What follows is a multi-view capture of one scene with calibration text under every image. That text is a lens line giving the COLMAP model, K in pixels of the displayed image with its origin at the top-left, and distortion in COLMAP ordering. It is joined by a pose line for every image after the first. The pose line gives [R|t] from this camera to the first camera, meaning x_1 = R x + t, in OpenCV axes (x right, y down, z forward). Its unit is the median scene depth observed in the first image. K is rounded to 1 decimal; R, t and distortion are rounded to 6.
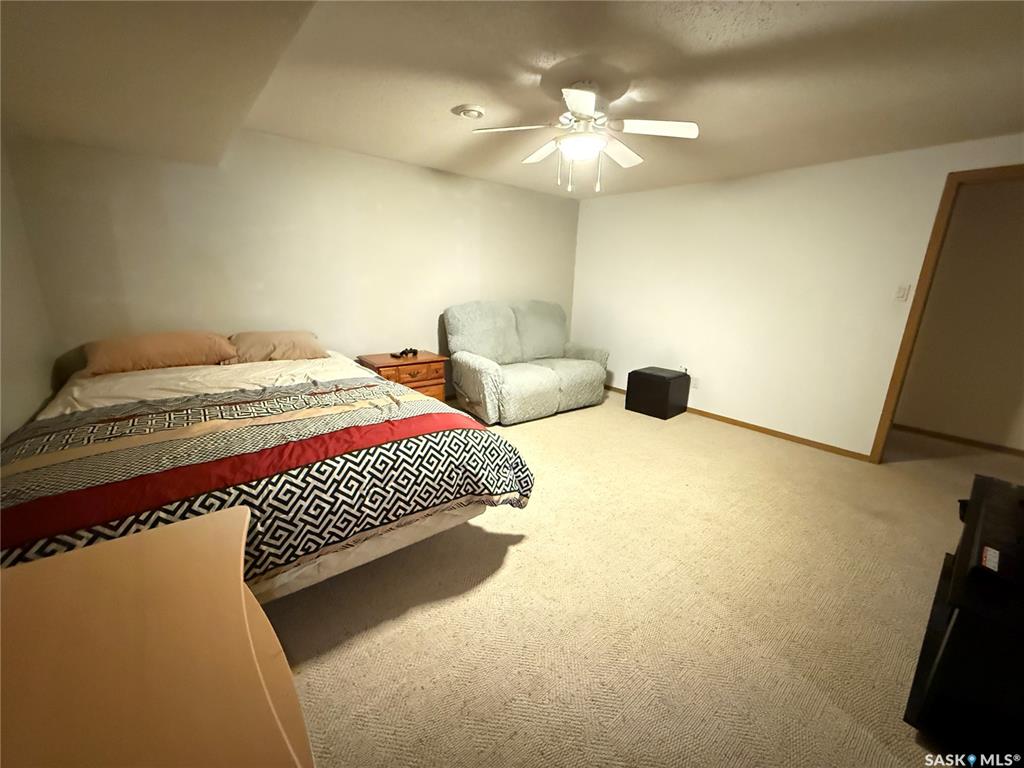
lens RADIAL K [[405.0, 0, 512.0], [0, 405.0, 384.0], [0, 0, 1]] dist [-0.001559, -0.000141]
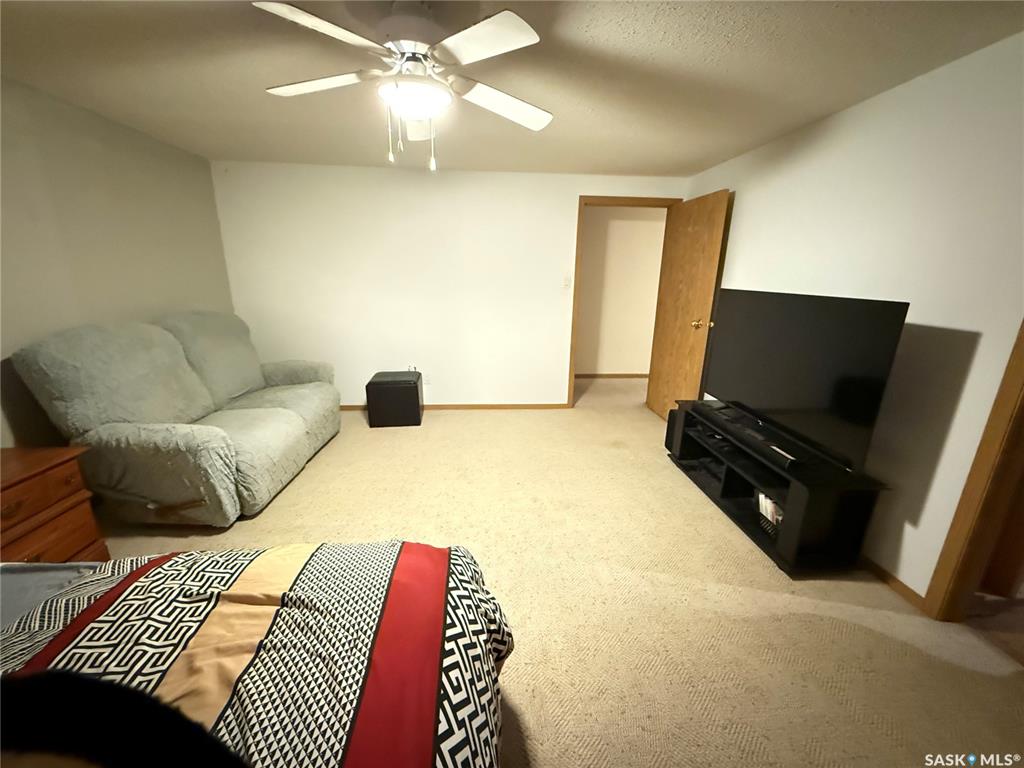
lens RADIAL K [[405.0, 0, 512.0], [0, 405.0, 384.0], [0, 0, 1]] dist [-0.001559, -0.000141]
pose [[0.580294, -0.240668, 0.778035, -0.232238], [0.209379, 0.967314, 0.143053, -0.105981], [-0.787032, 0.079892, 0.611717, 0.285638]]
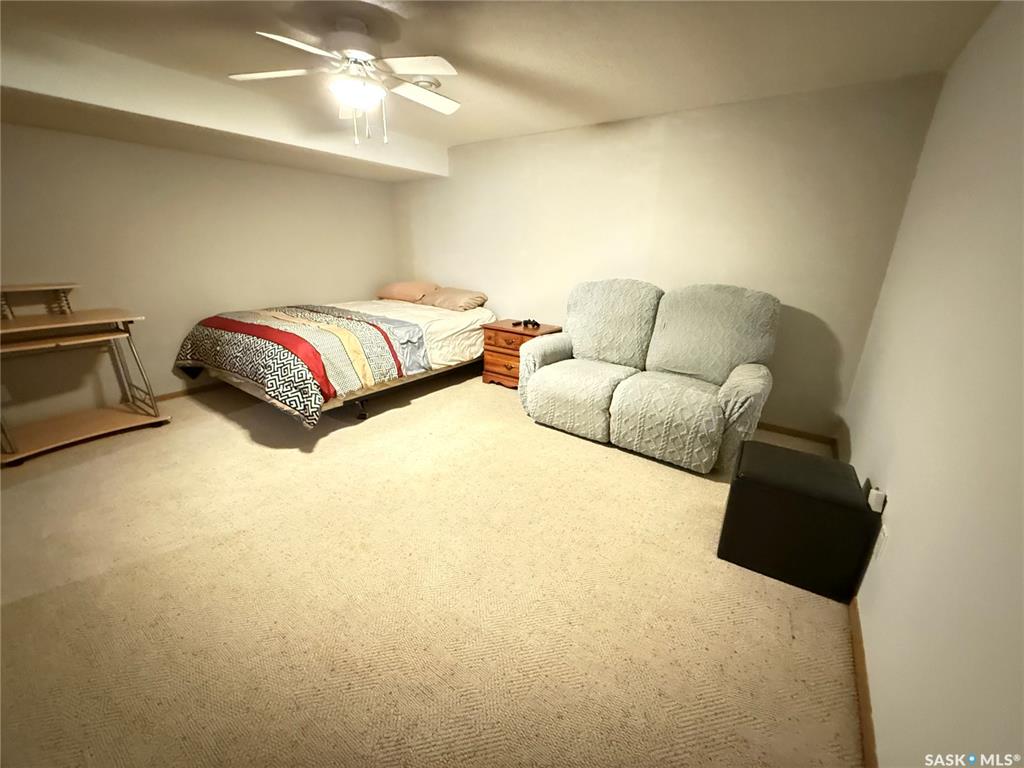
lens RADIAL K [[405.0, 0, 512.0], [0, 405.0, 384.0], [0, 0, 1]] dist [-0.001559, -0.000141]
pose [[0.254543, 0.294519, -0.921122, 0.769840], [-0.253277, 0.939551, 0.230421, -0.165846], [0.933305, 0.174647, 0.313751, 0.685871]]
